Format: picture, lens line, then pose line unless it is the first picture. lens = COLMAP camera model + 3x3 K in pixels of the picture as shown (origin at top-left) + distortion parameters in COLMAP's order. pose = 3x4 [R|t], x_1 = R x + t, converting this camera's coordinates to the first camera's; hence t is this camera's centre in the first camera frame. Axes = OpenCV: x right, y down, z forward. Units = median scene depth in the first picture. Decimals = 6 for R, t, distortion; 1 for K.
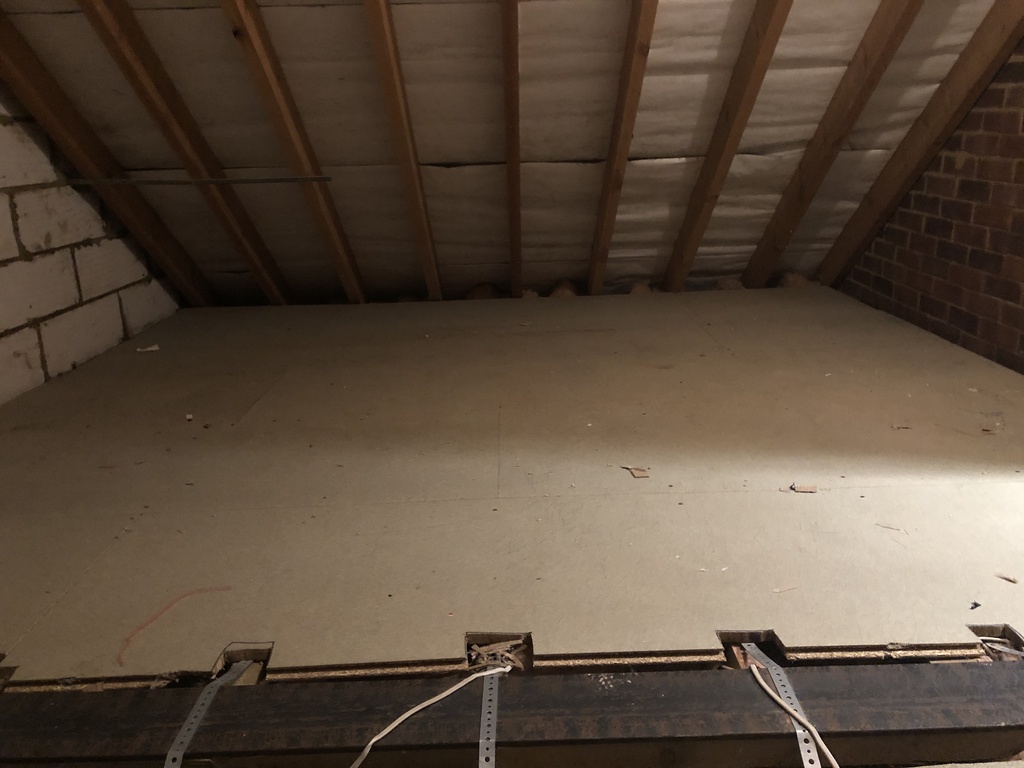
lens RADIAL K [[839.9, 0, 514.5], [0, 839.9, 379.7], [0, 0, 1]] dist [0.018880, -0.007175]
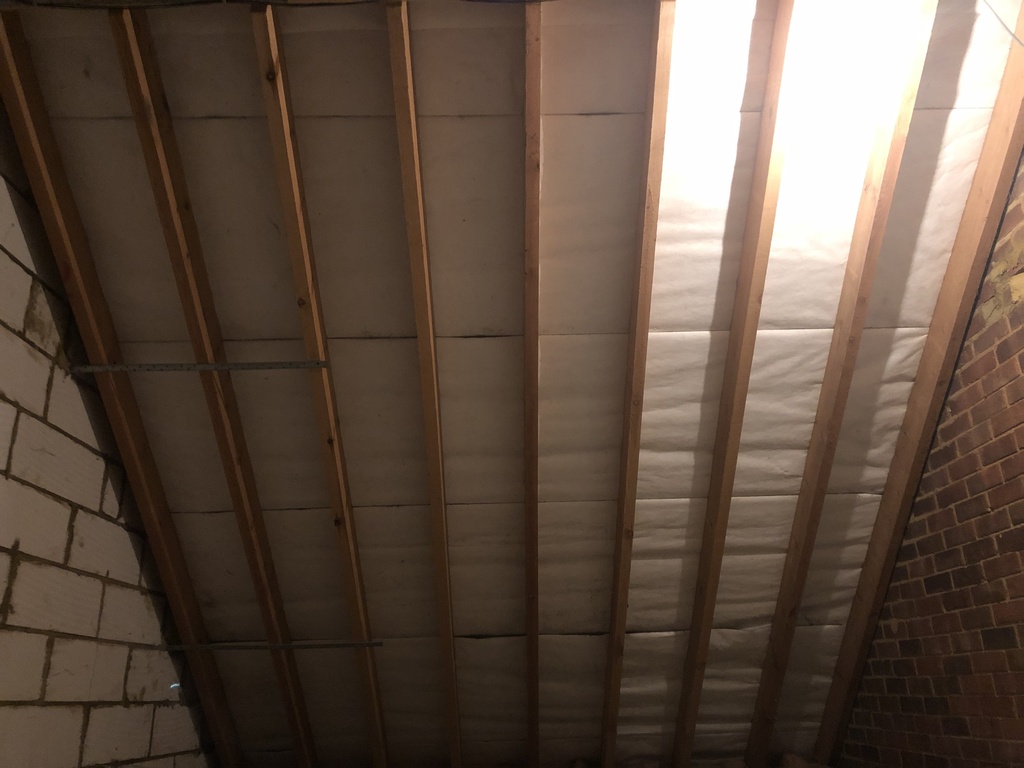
lens RADIAL K [[839.9, 0, 512.7], [0, 839.9, 383.5], [0, 0, 1]] dist [0.018880, -0.007175]
pose [[0.999990, -0.004117, -0.001814, -0.026251], [0.002221, 0.802509, -0.596636, 0.180099], [0.003912, 0.596626, 0.802510, -0.193907]]
